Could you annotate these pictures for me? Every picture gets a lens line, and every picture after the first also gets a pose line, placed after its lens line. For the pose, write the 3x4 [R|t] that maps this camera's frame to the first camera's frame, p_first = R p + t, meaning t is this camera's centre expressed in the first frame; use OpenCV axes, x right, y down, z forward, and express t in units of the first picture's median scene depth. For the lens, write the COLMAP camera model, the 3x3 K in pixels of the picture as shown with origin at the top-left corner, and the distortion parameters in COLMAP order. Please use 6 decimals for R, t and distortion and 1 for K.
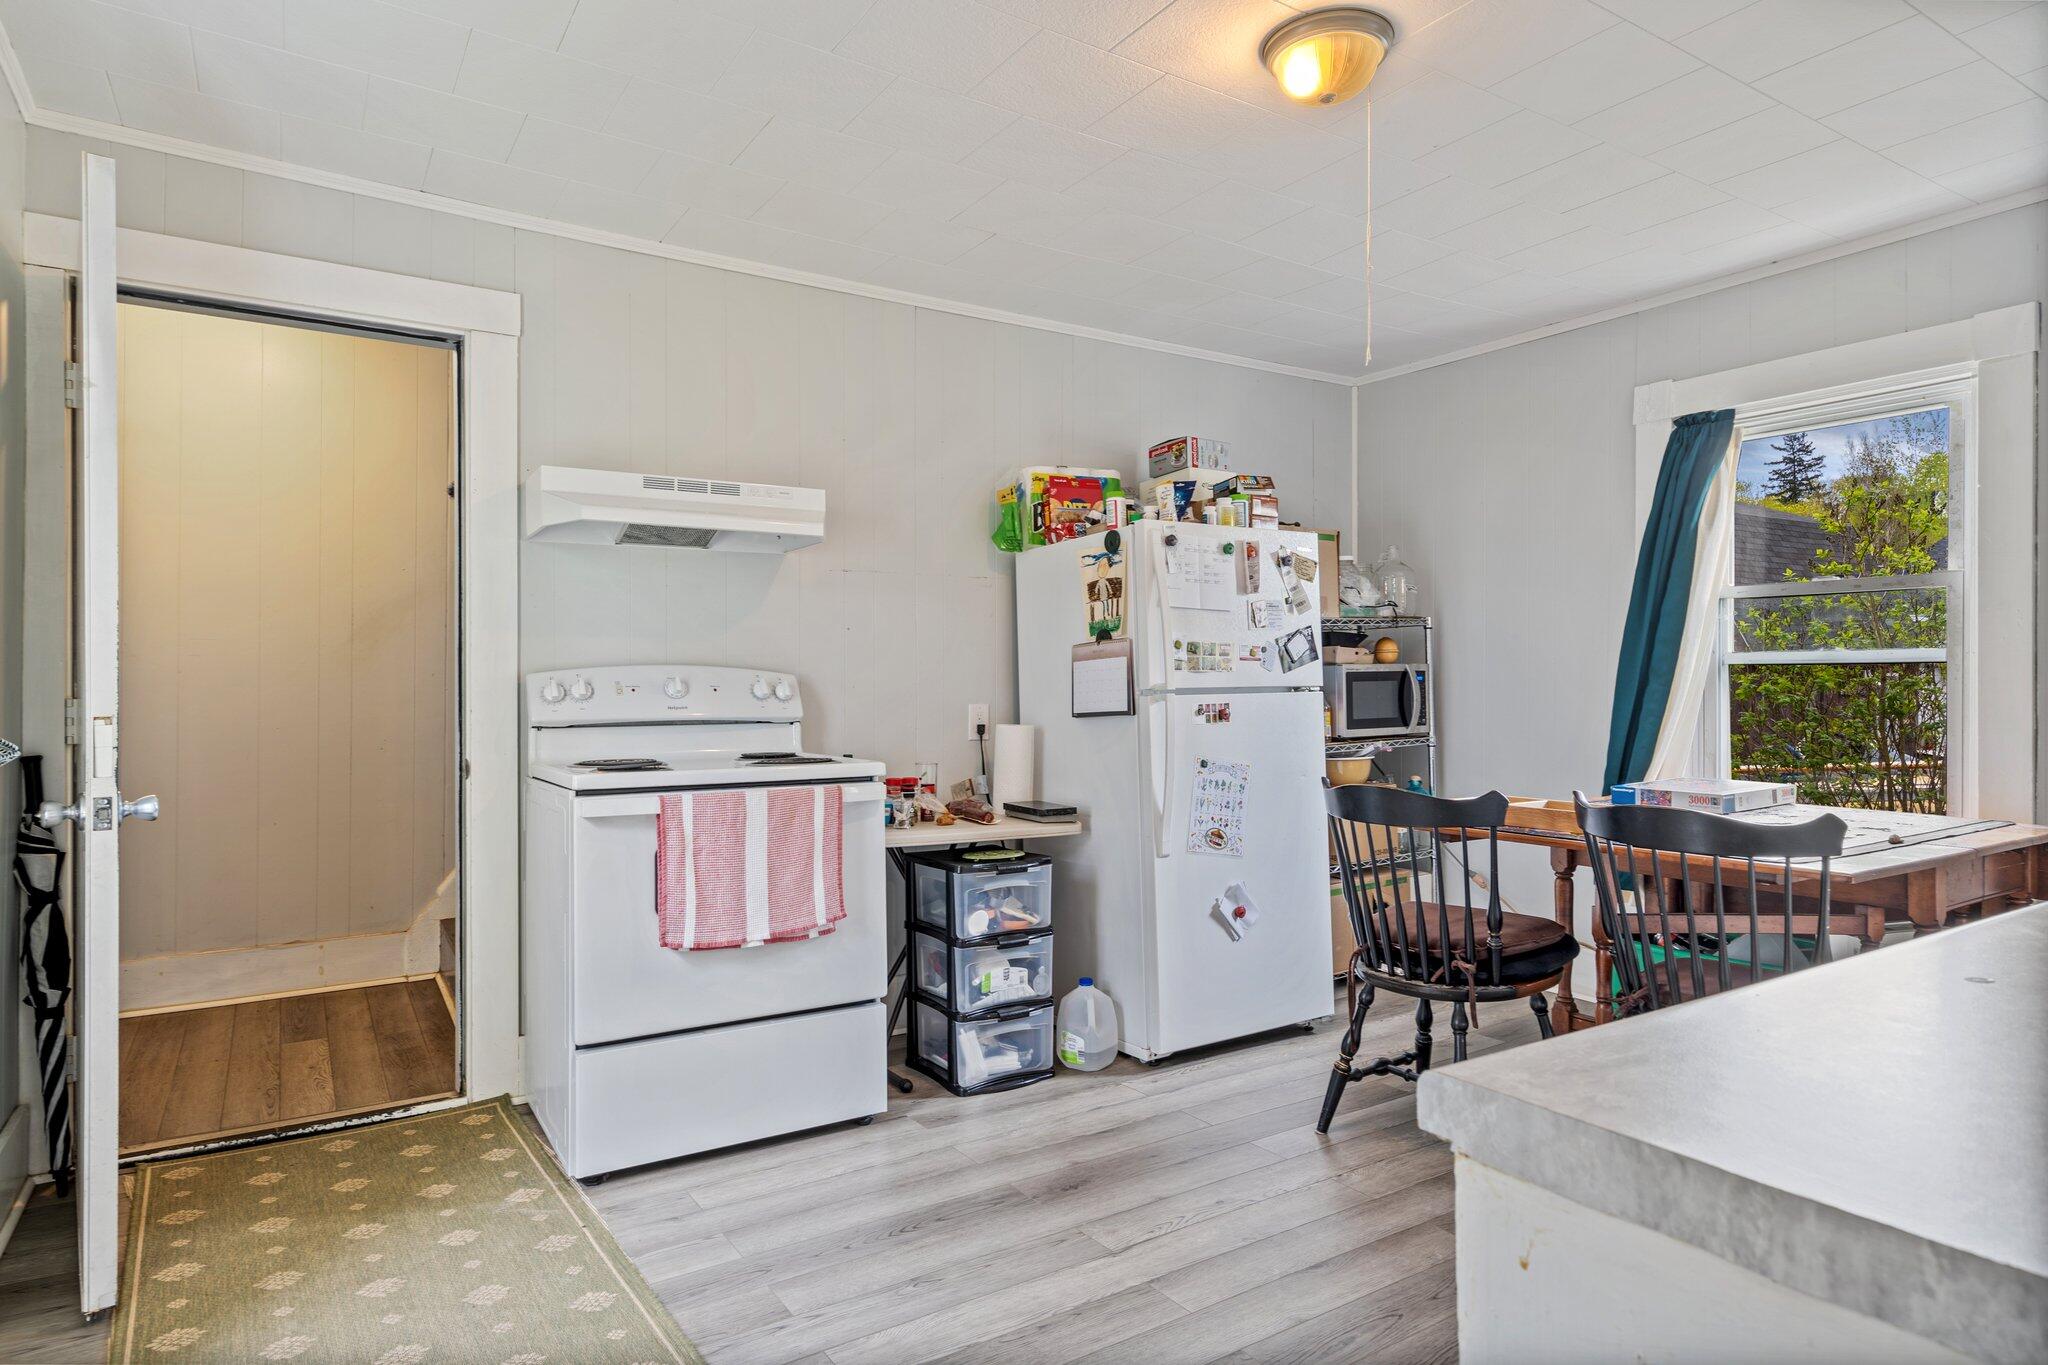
lens RADIAL K [[1087.7, 0, 1015.5], [0, 1087.7, 673.9], [0, 0, 1]] dist [-0.027050, -0.000067]
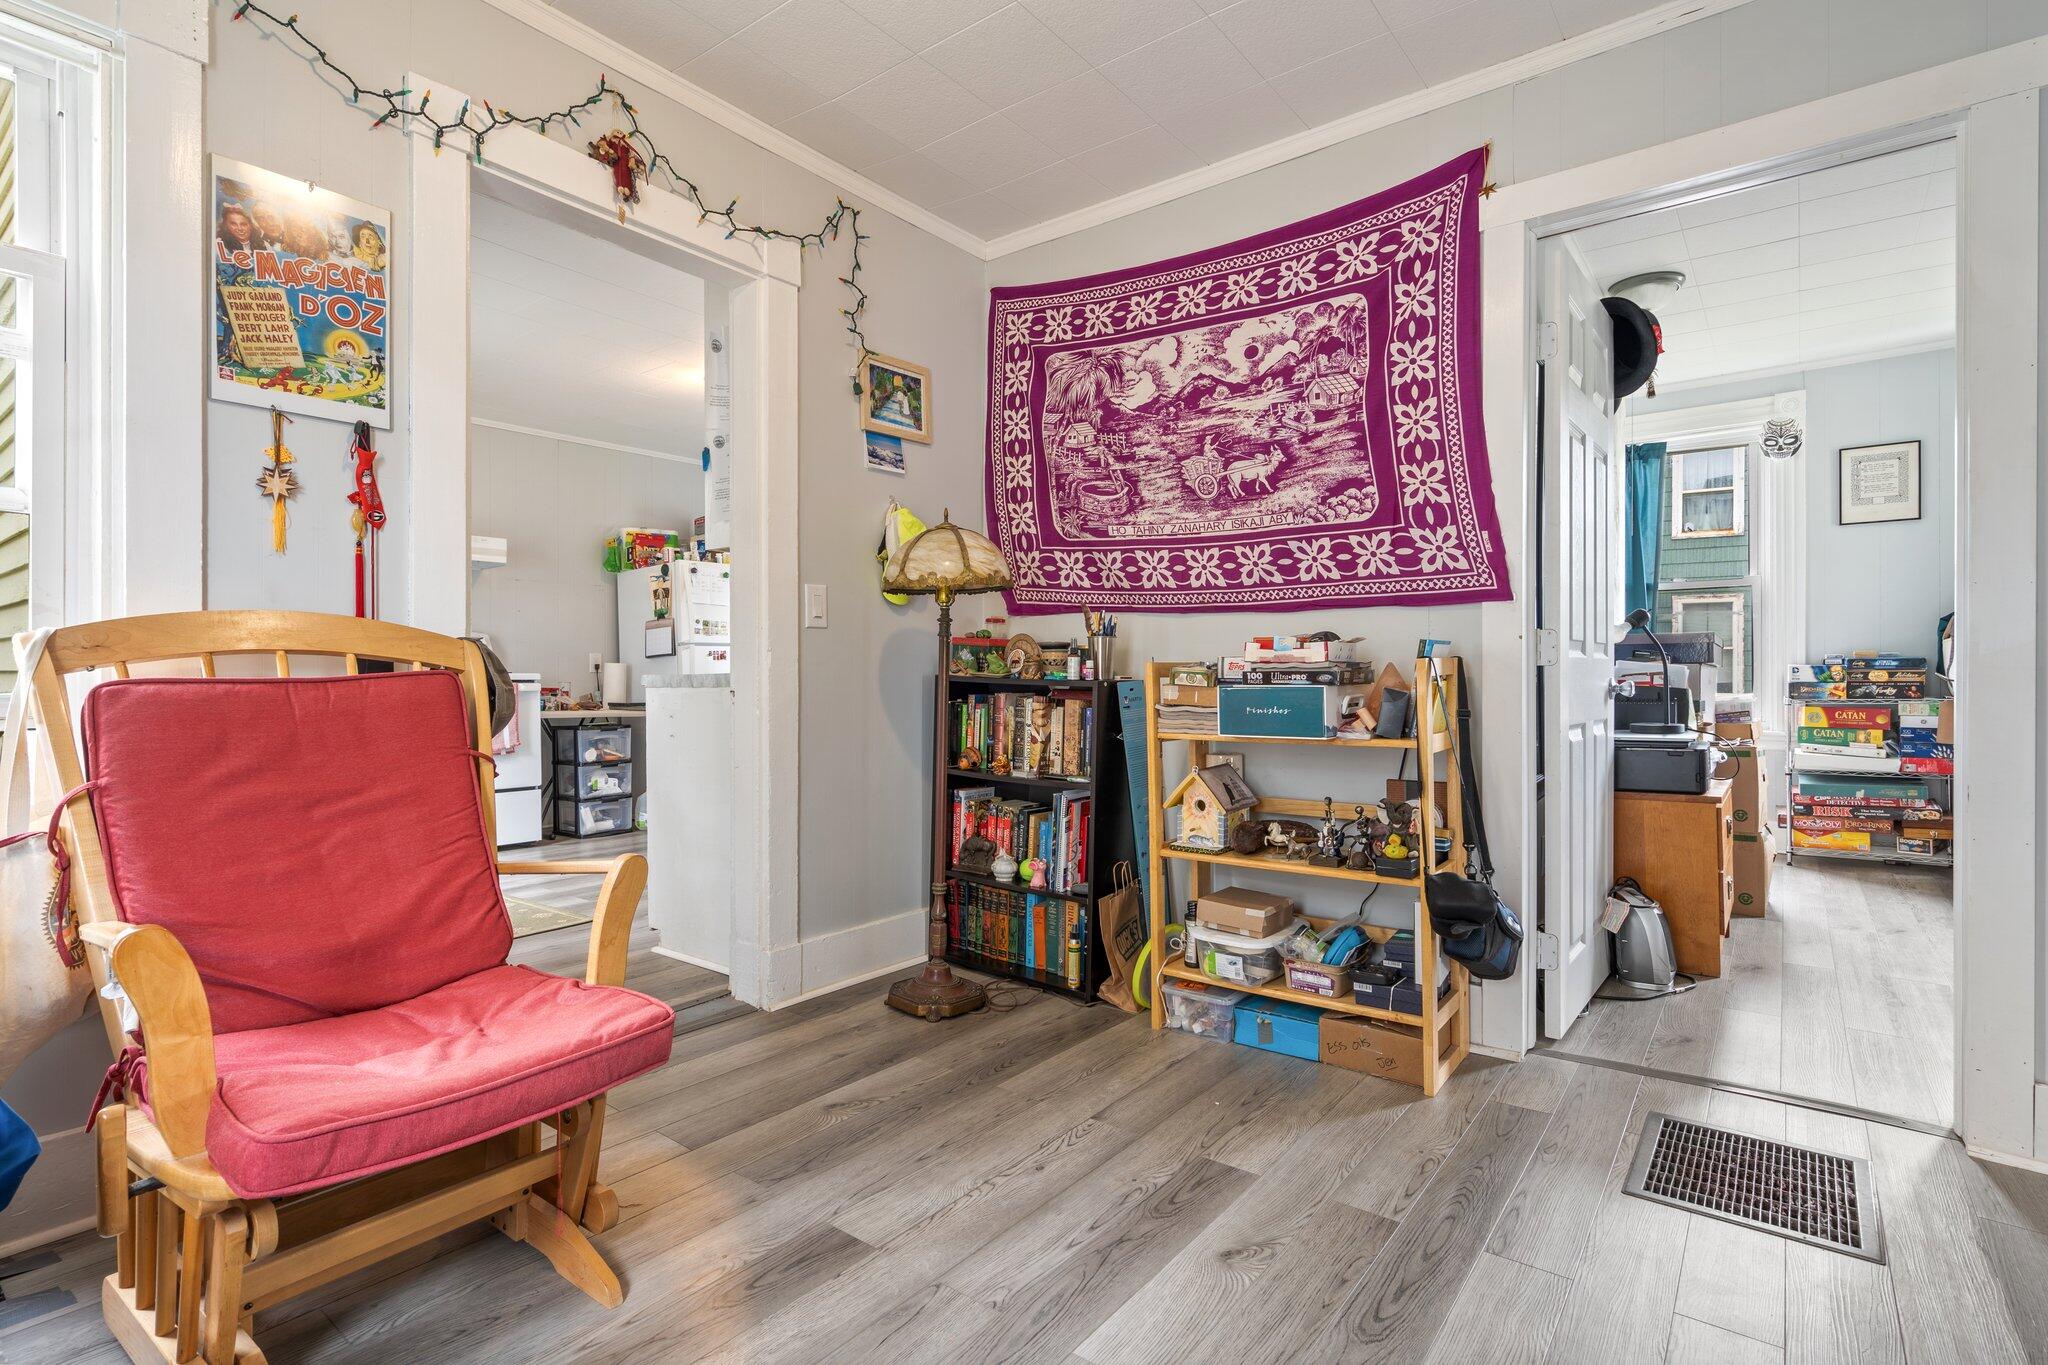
lens RADIAL K [[967.0, 0, 1013.8], [0, 967.0, 676.5], [0, 0, 1]] dist [-0.002783, -0.000465]
pose [[0.944345, -0.002703, 0.328947, 0.110286], [0.002026, 0.999995, 0.002403, 0.072918], [-0.328952, -0.001603, 0.944345, -0.904752]]
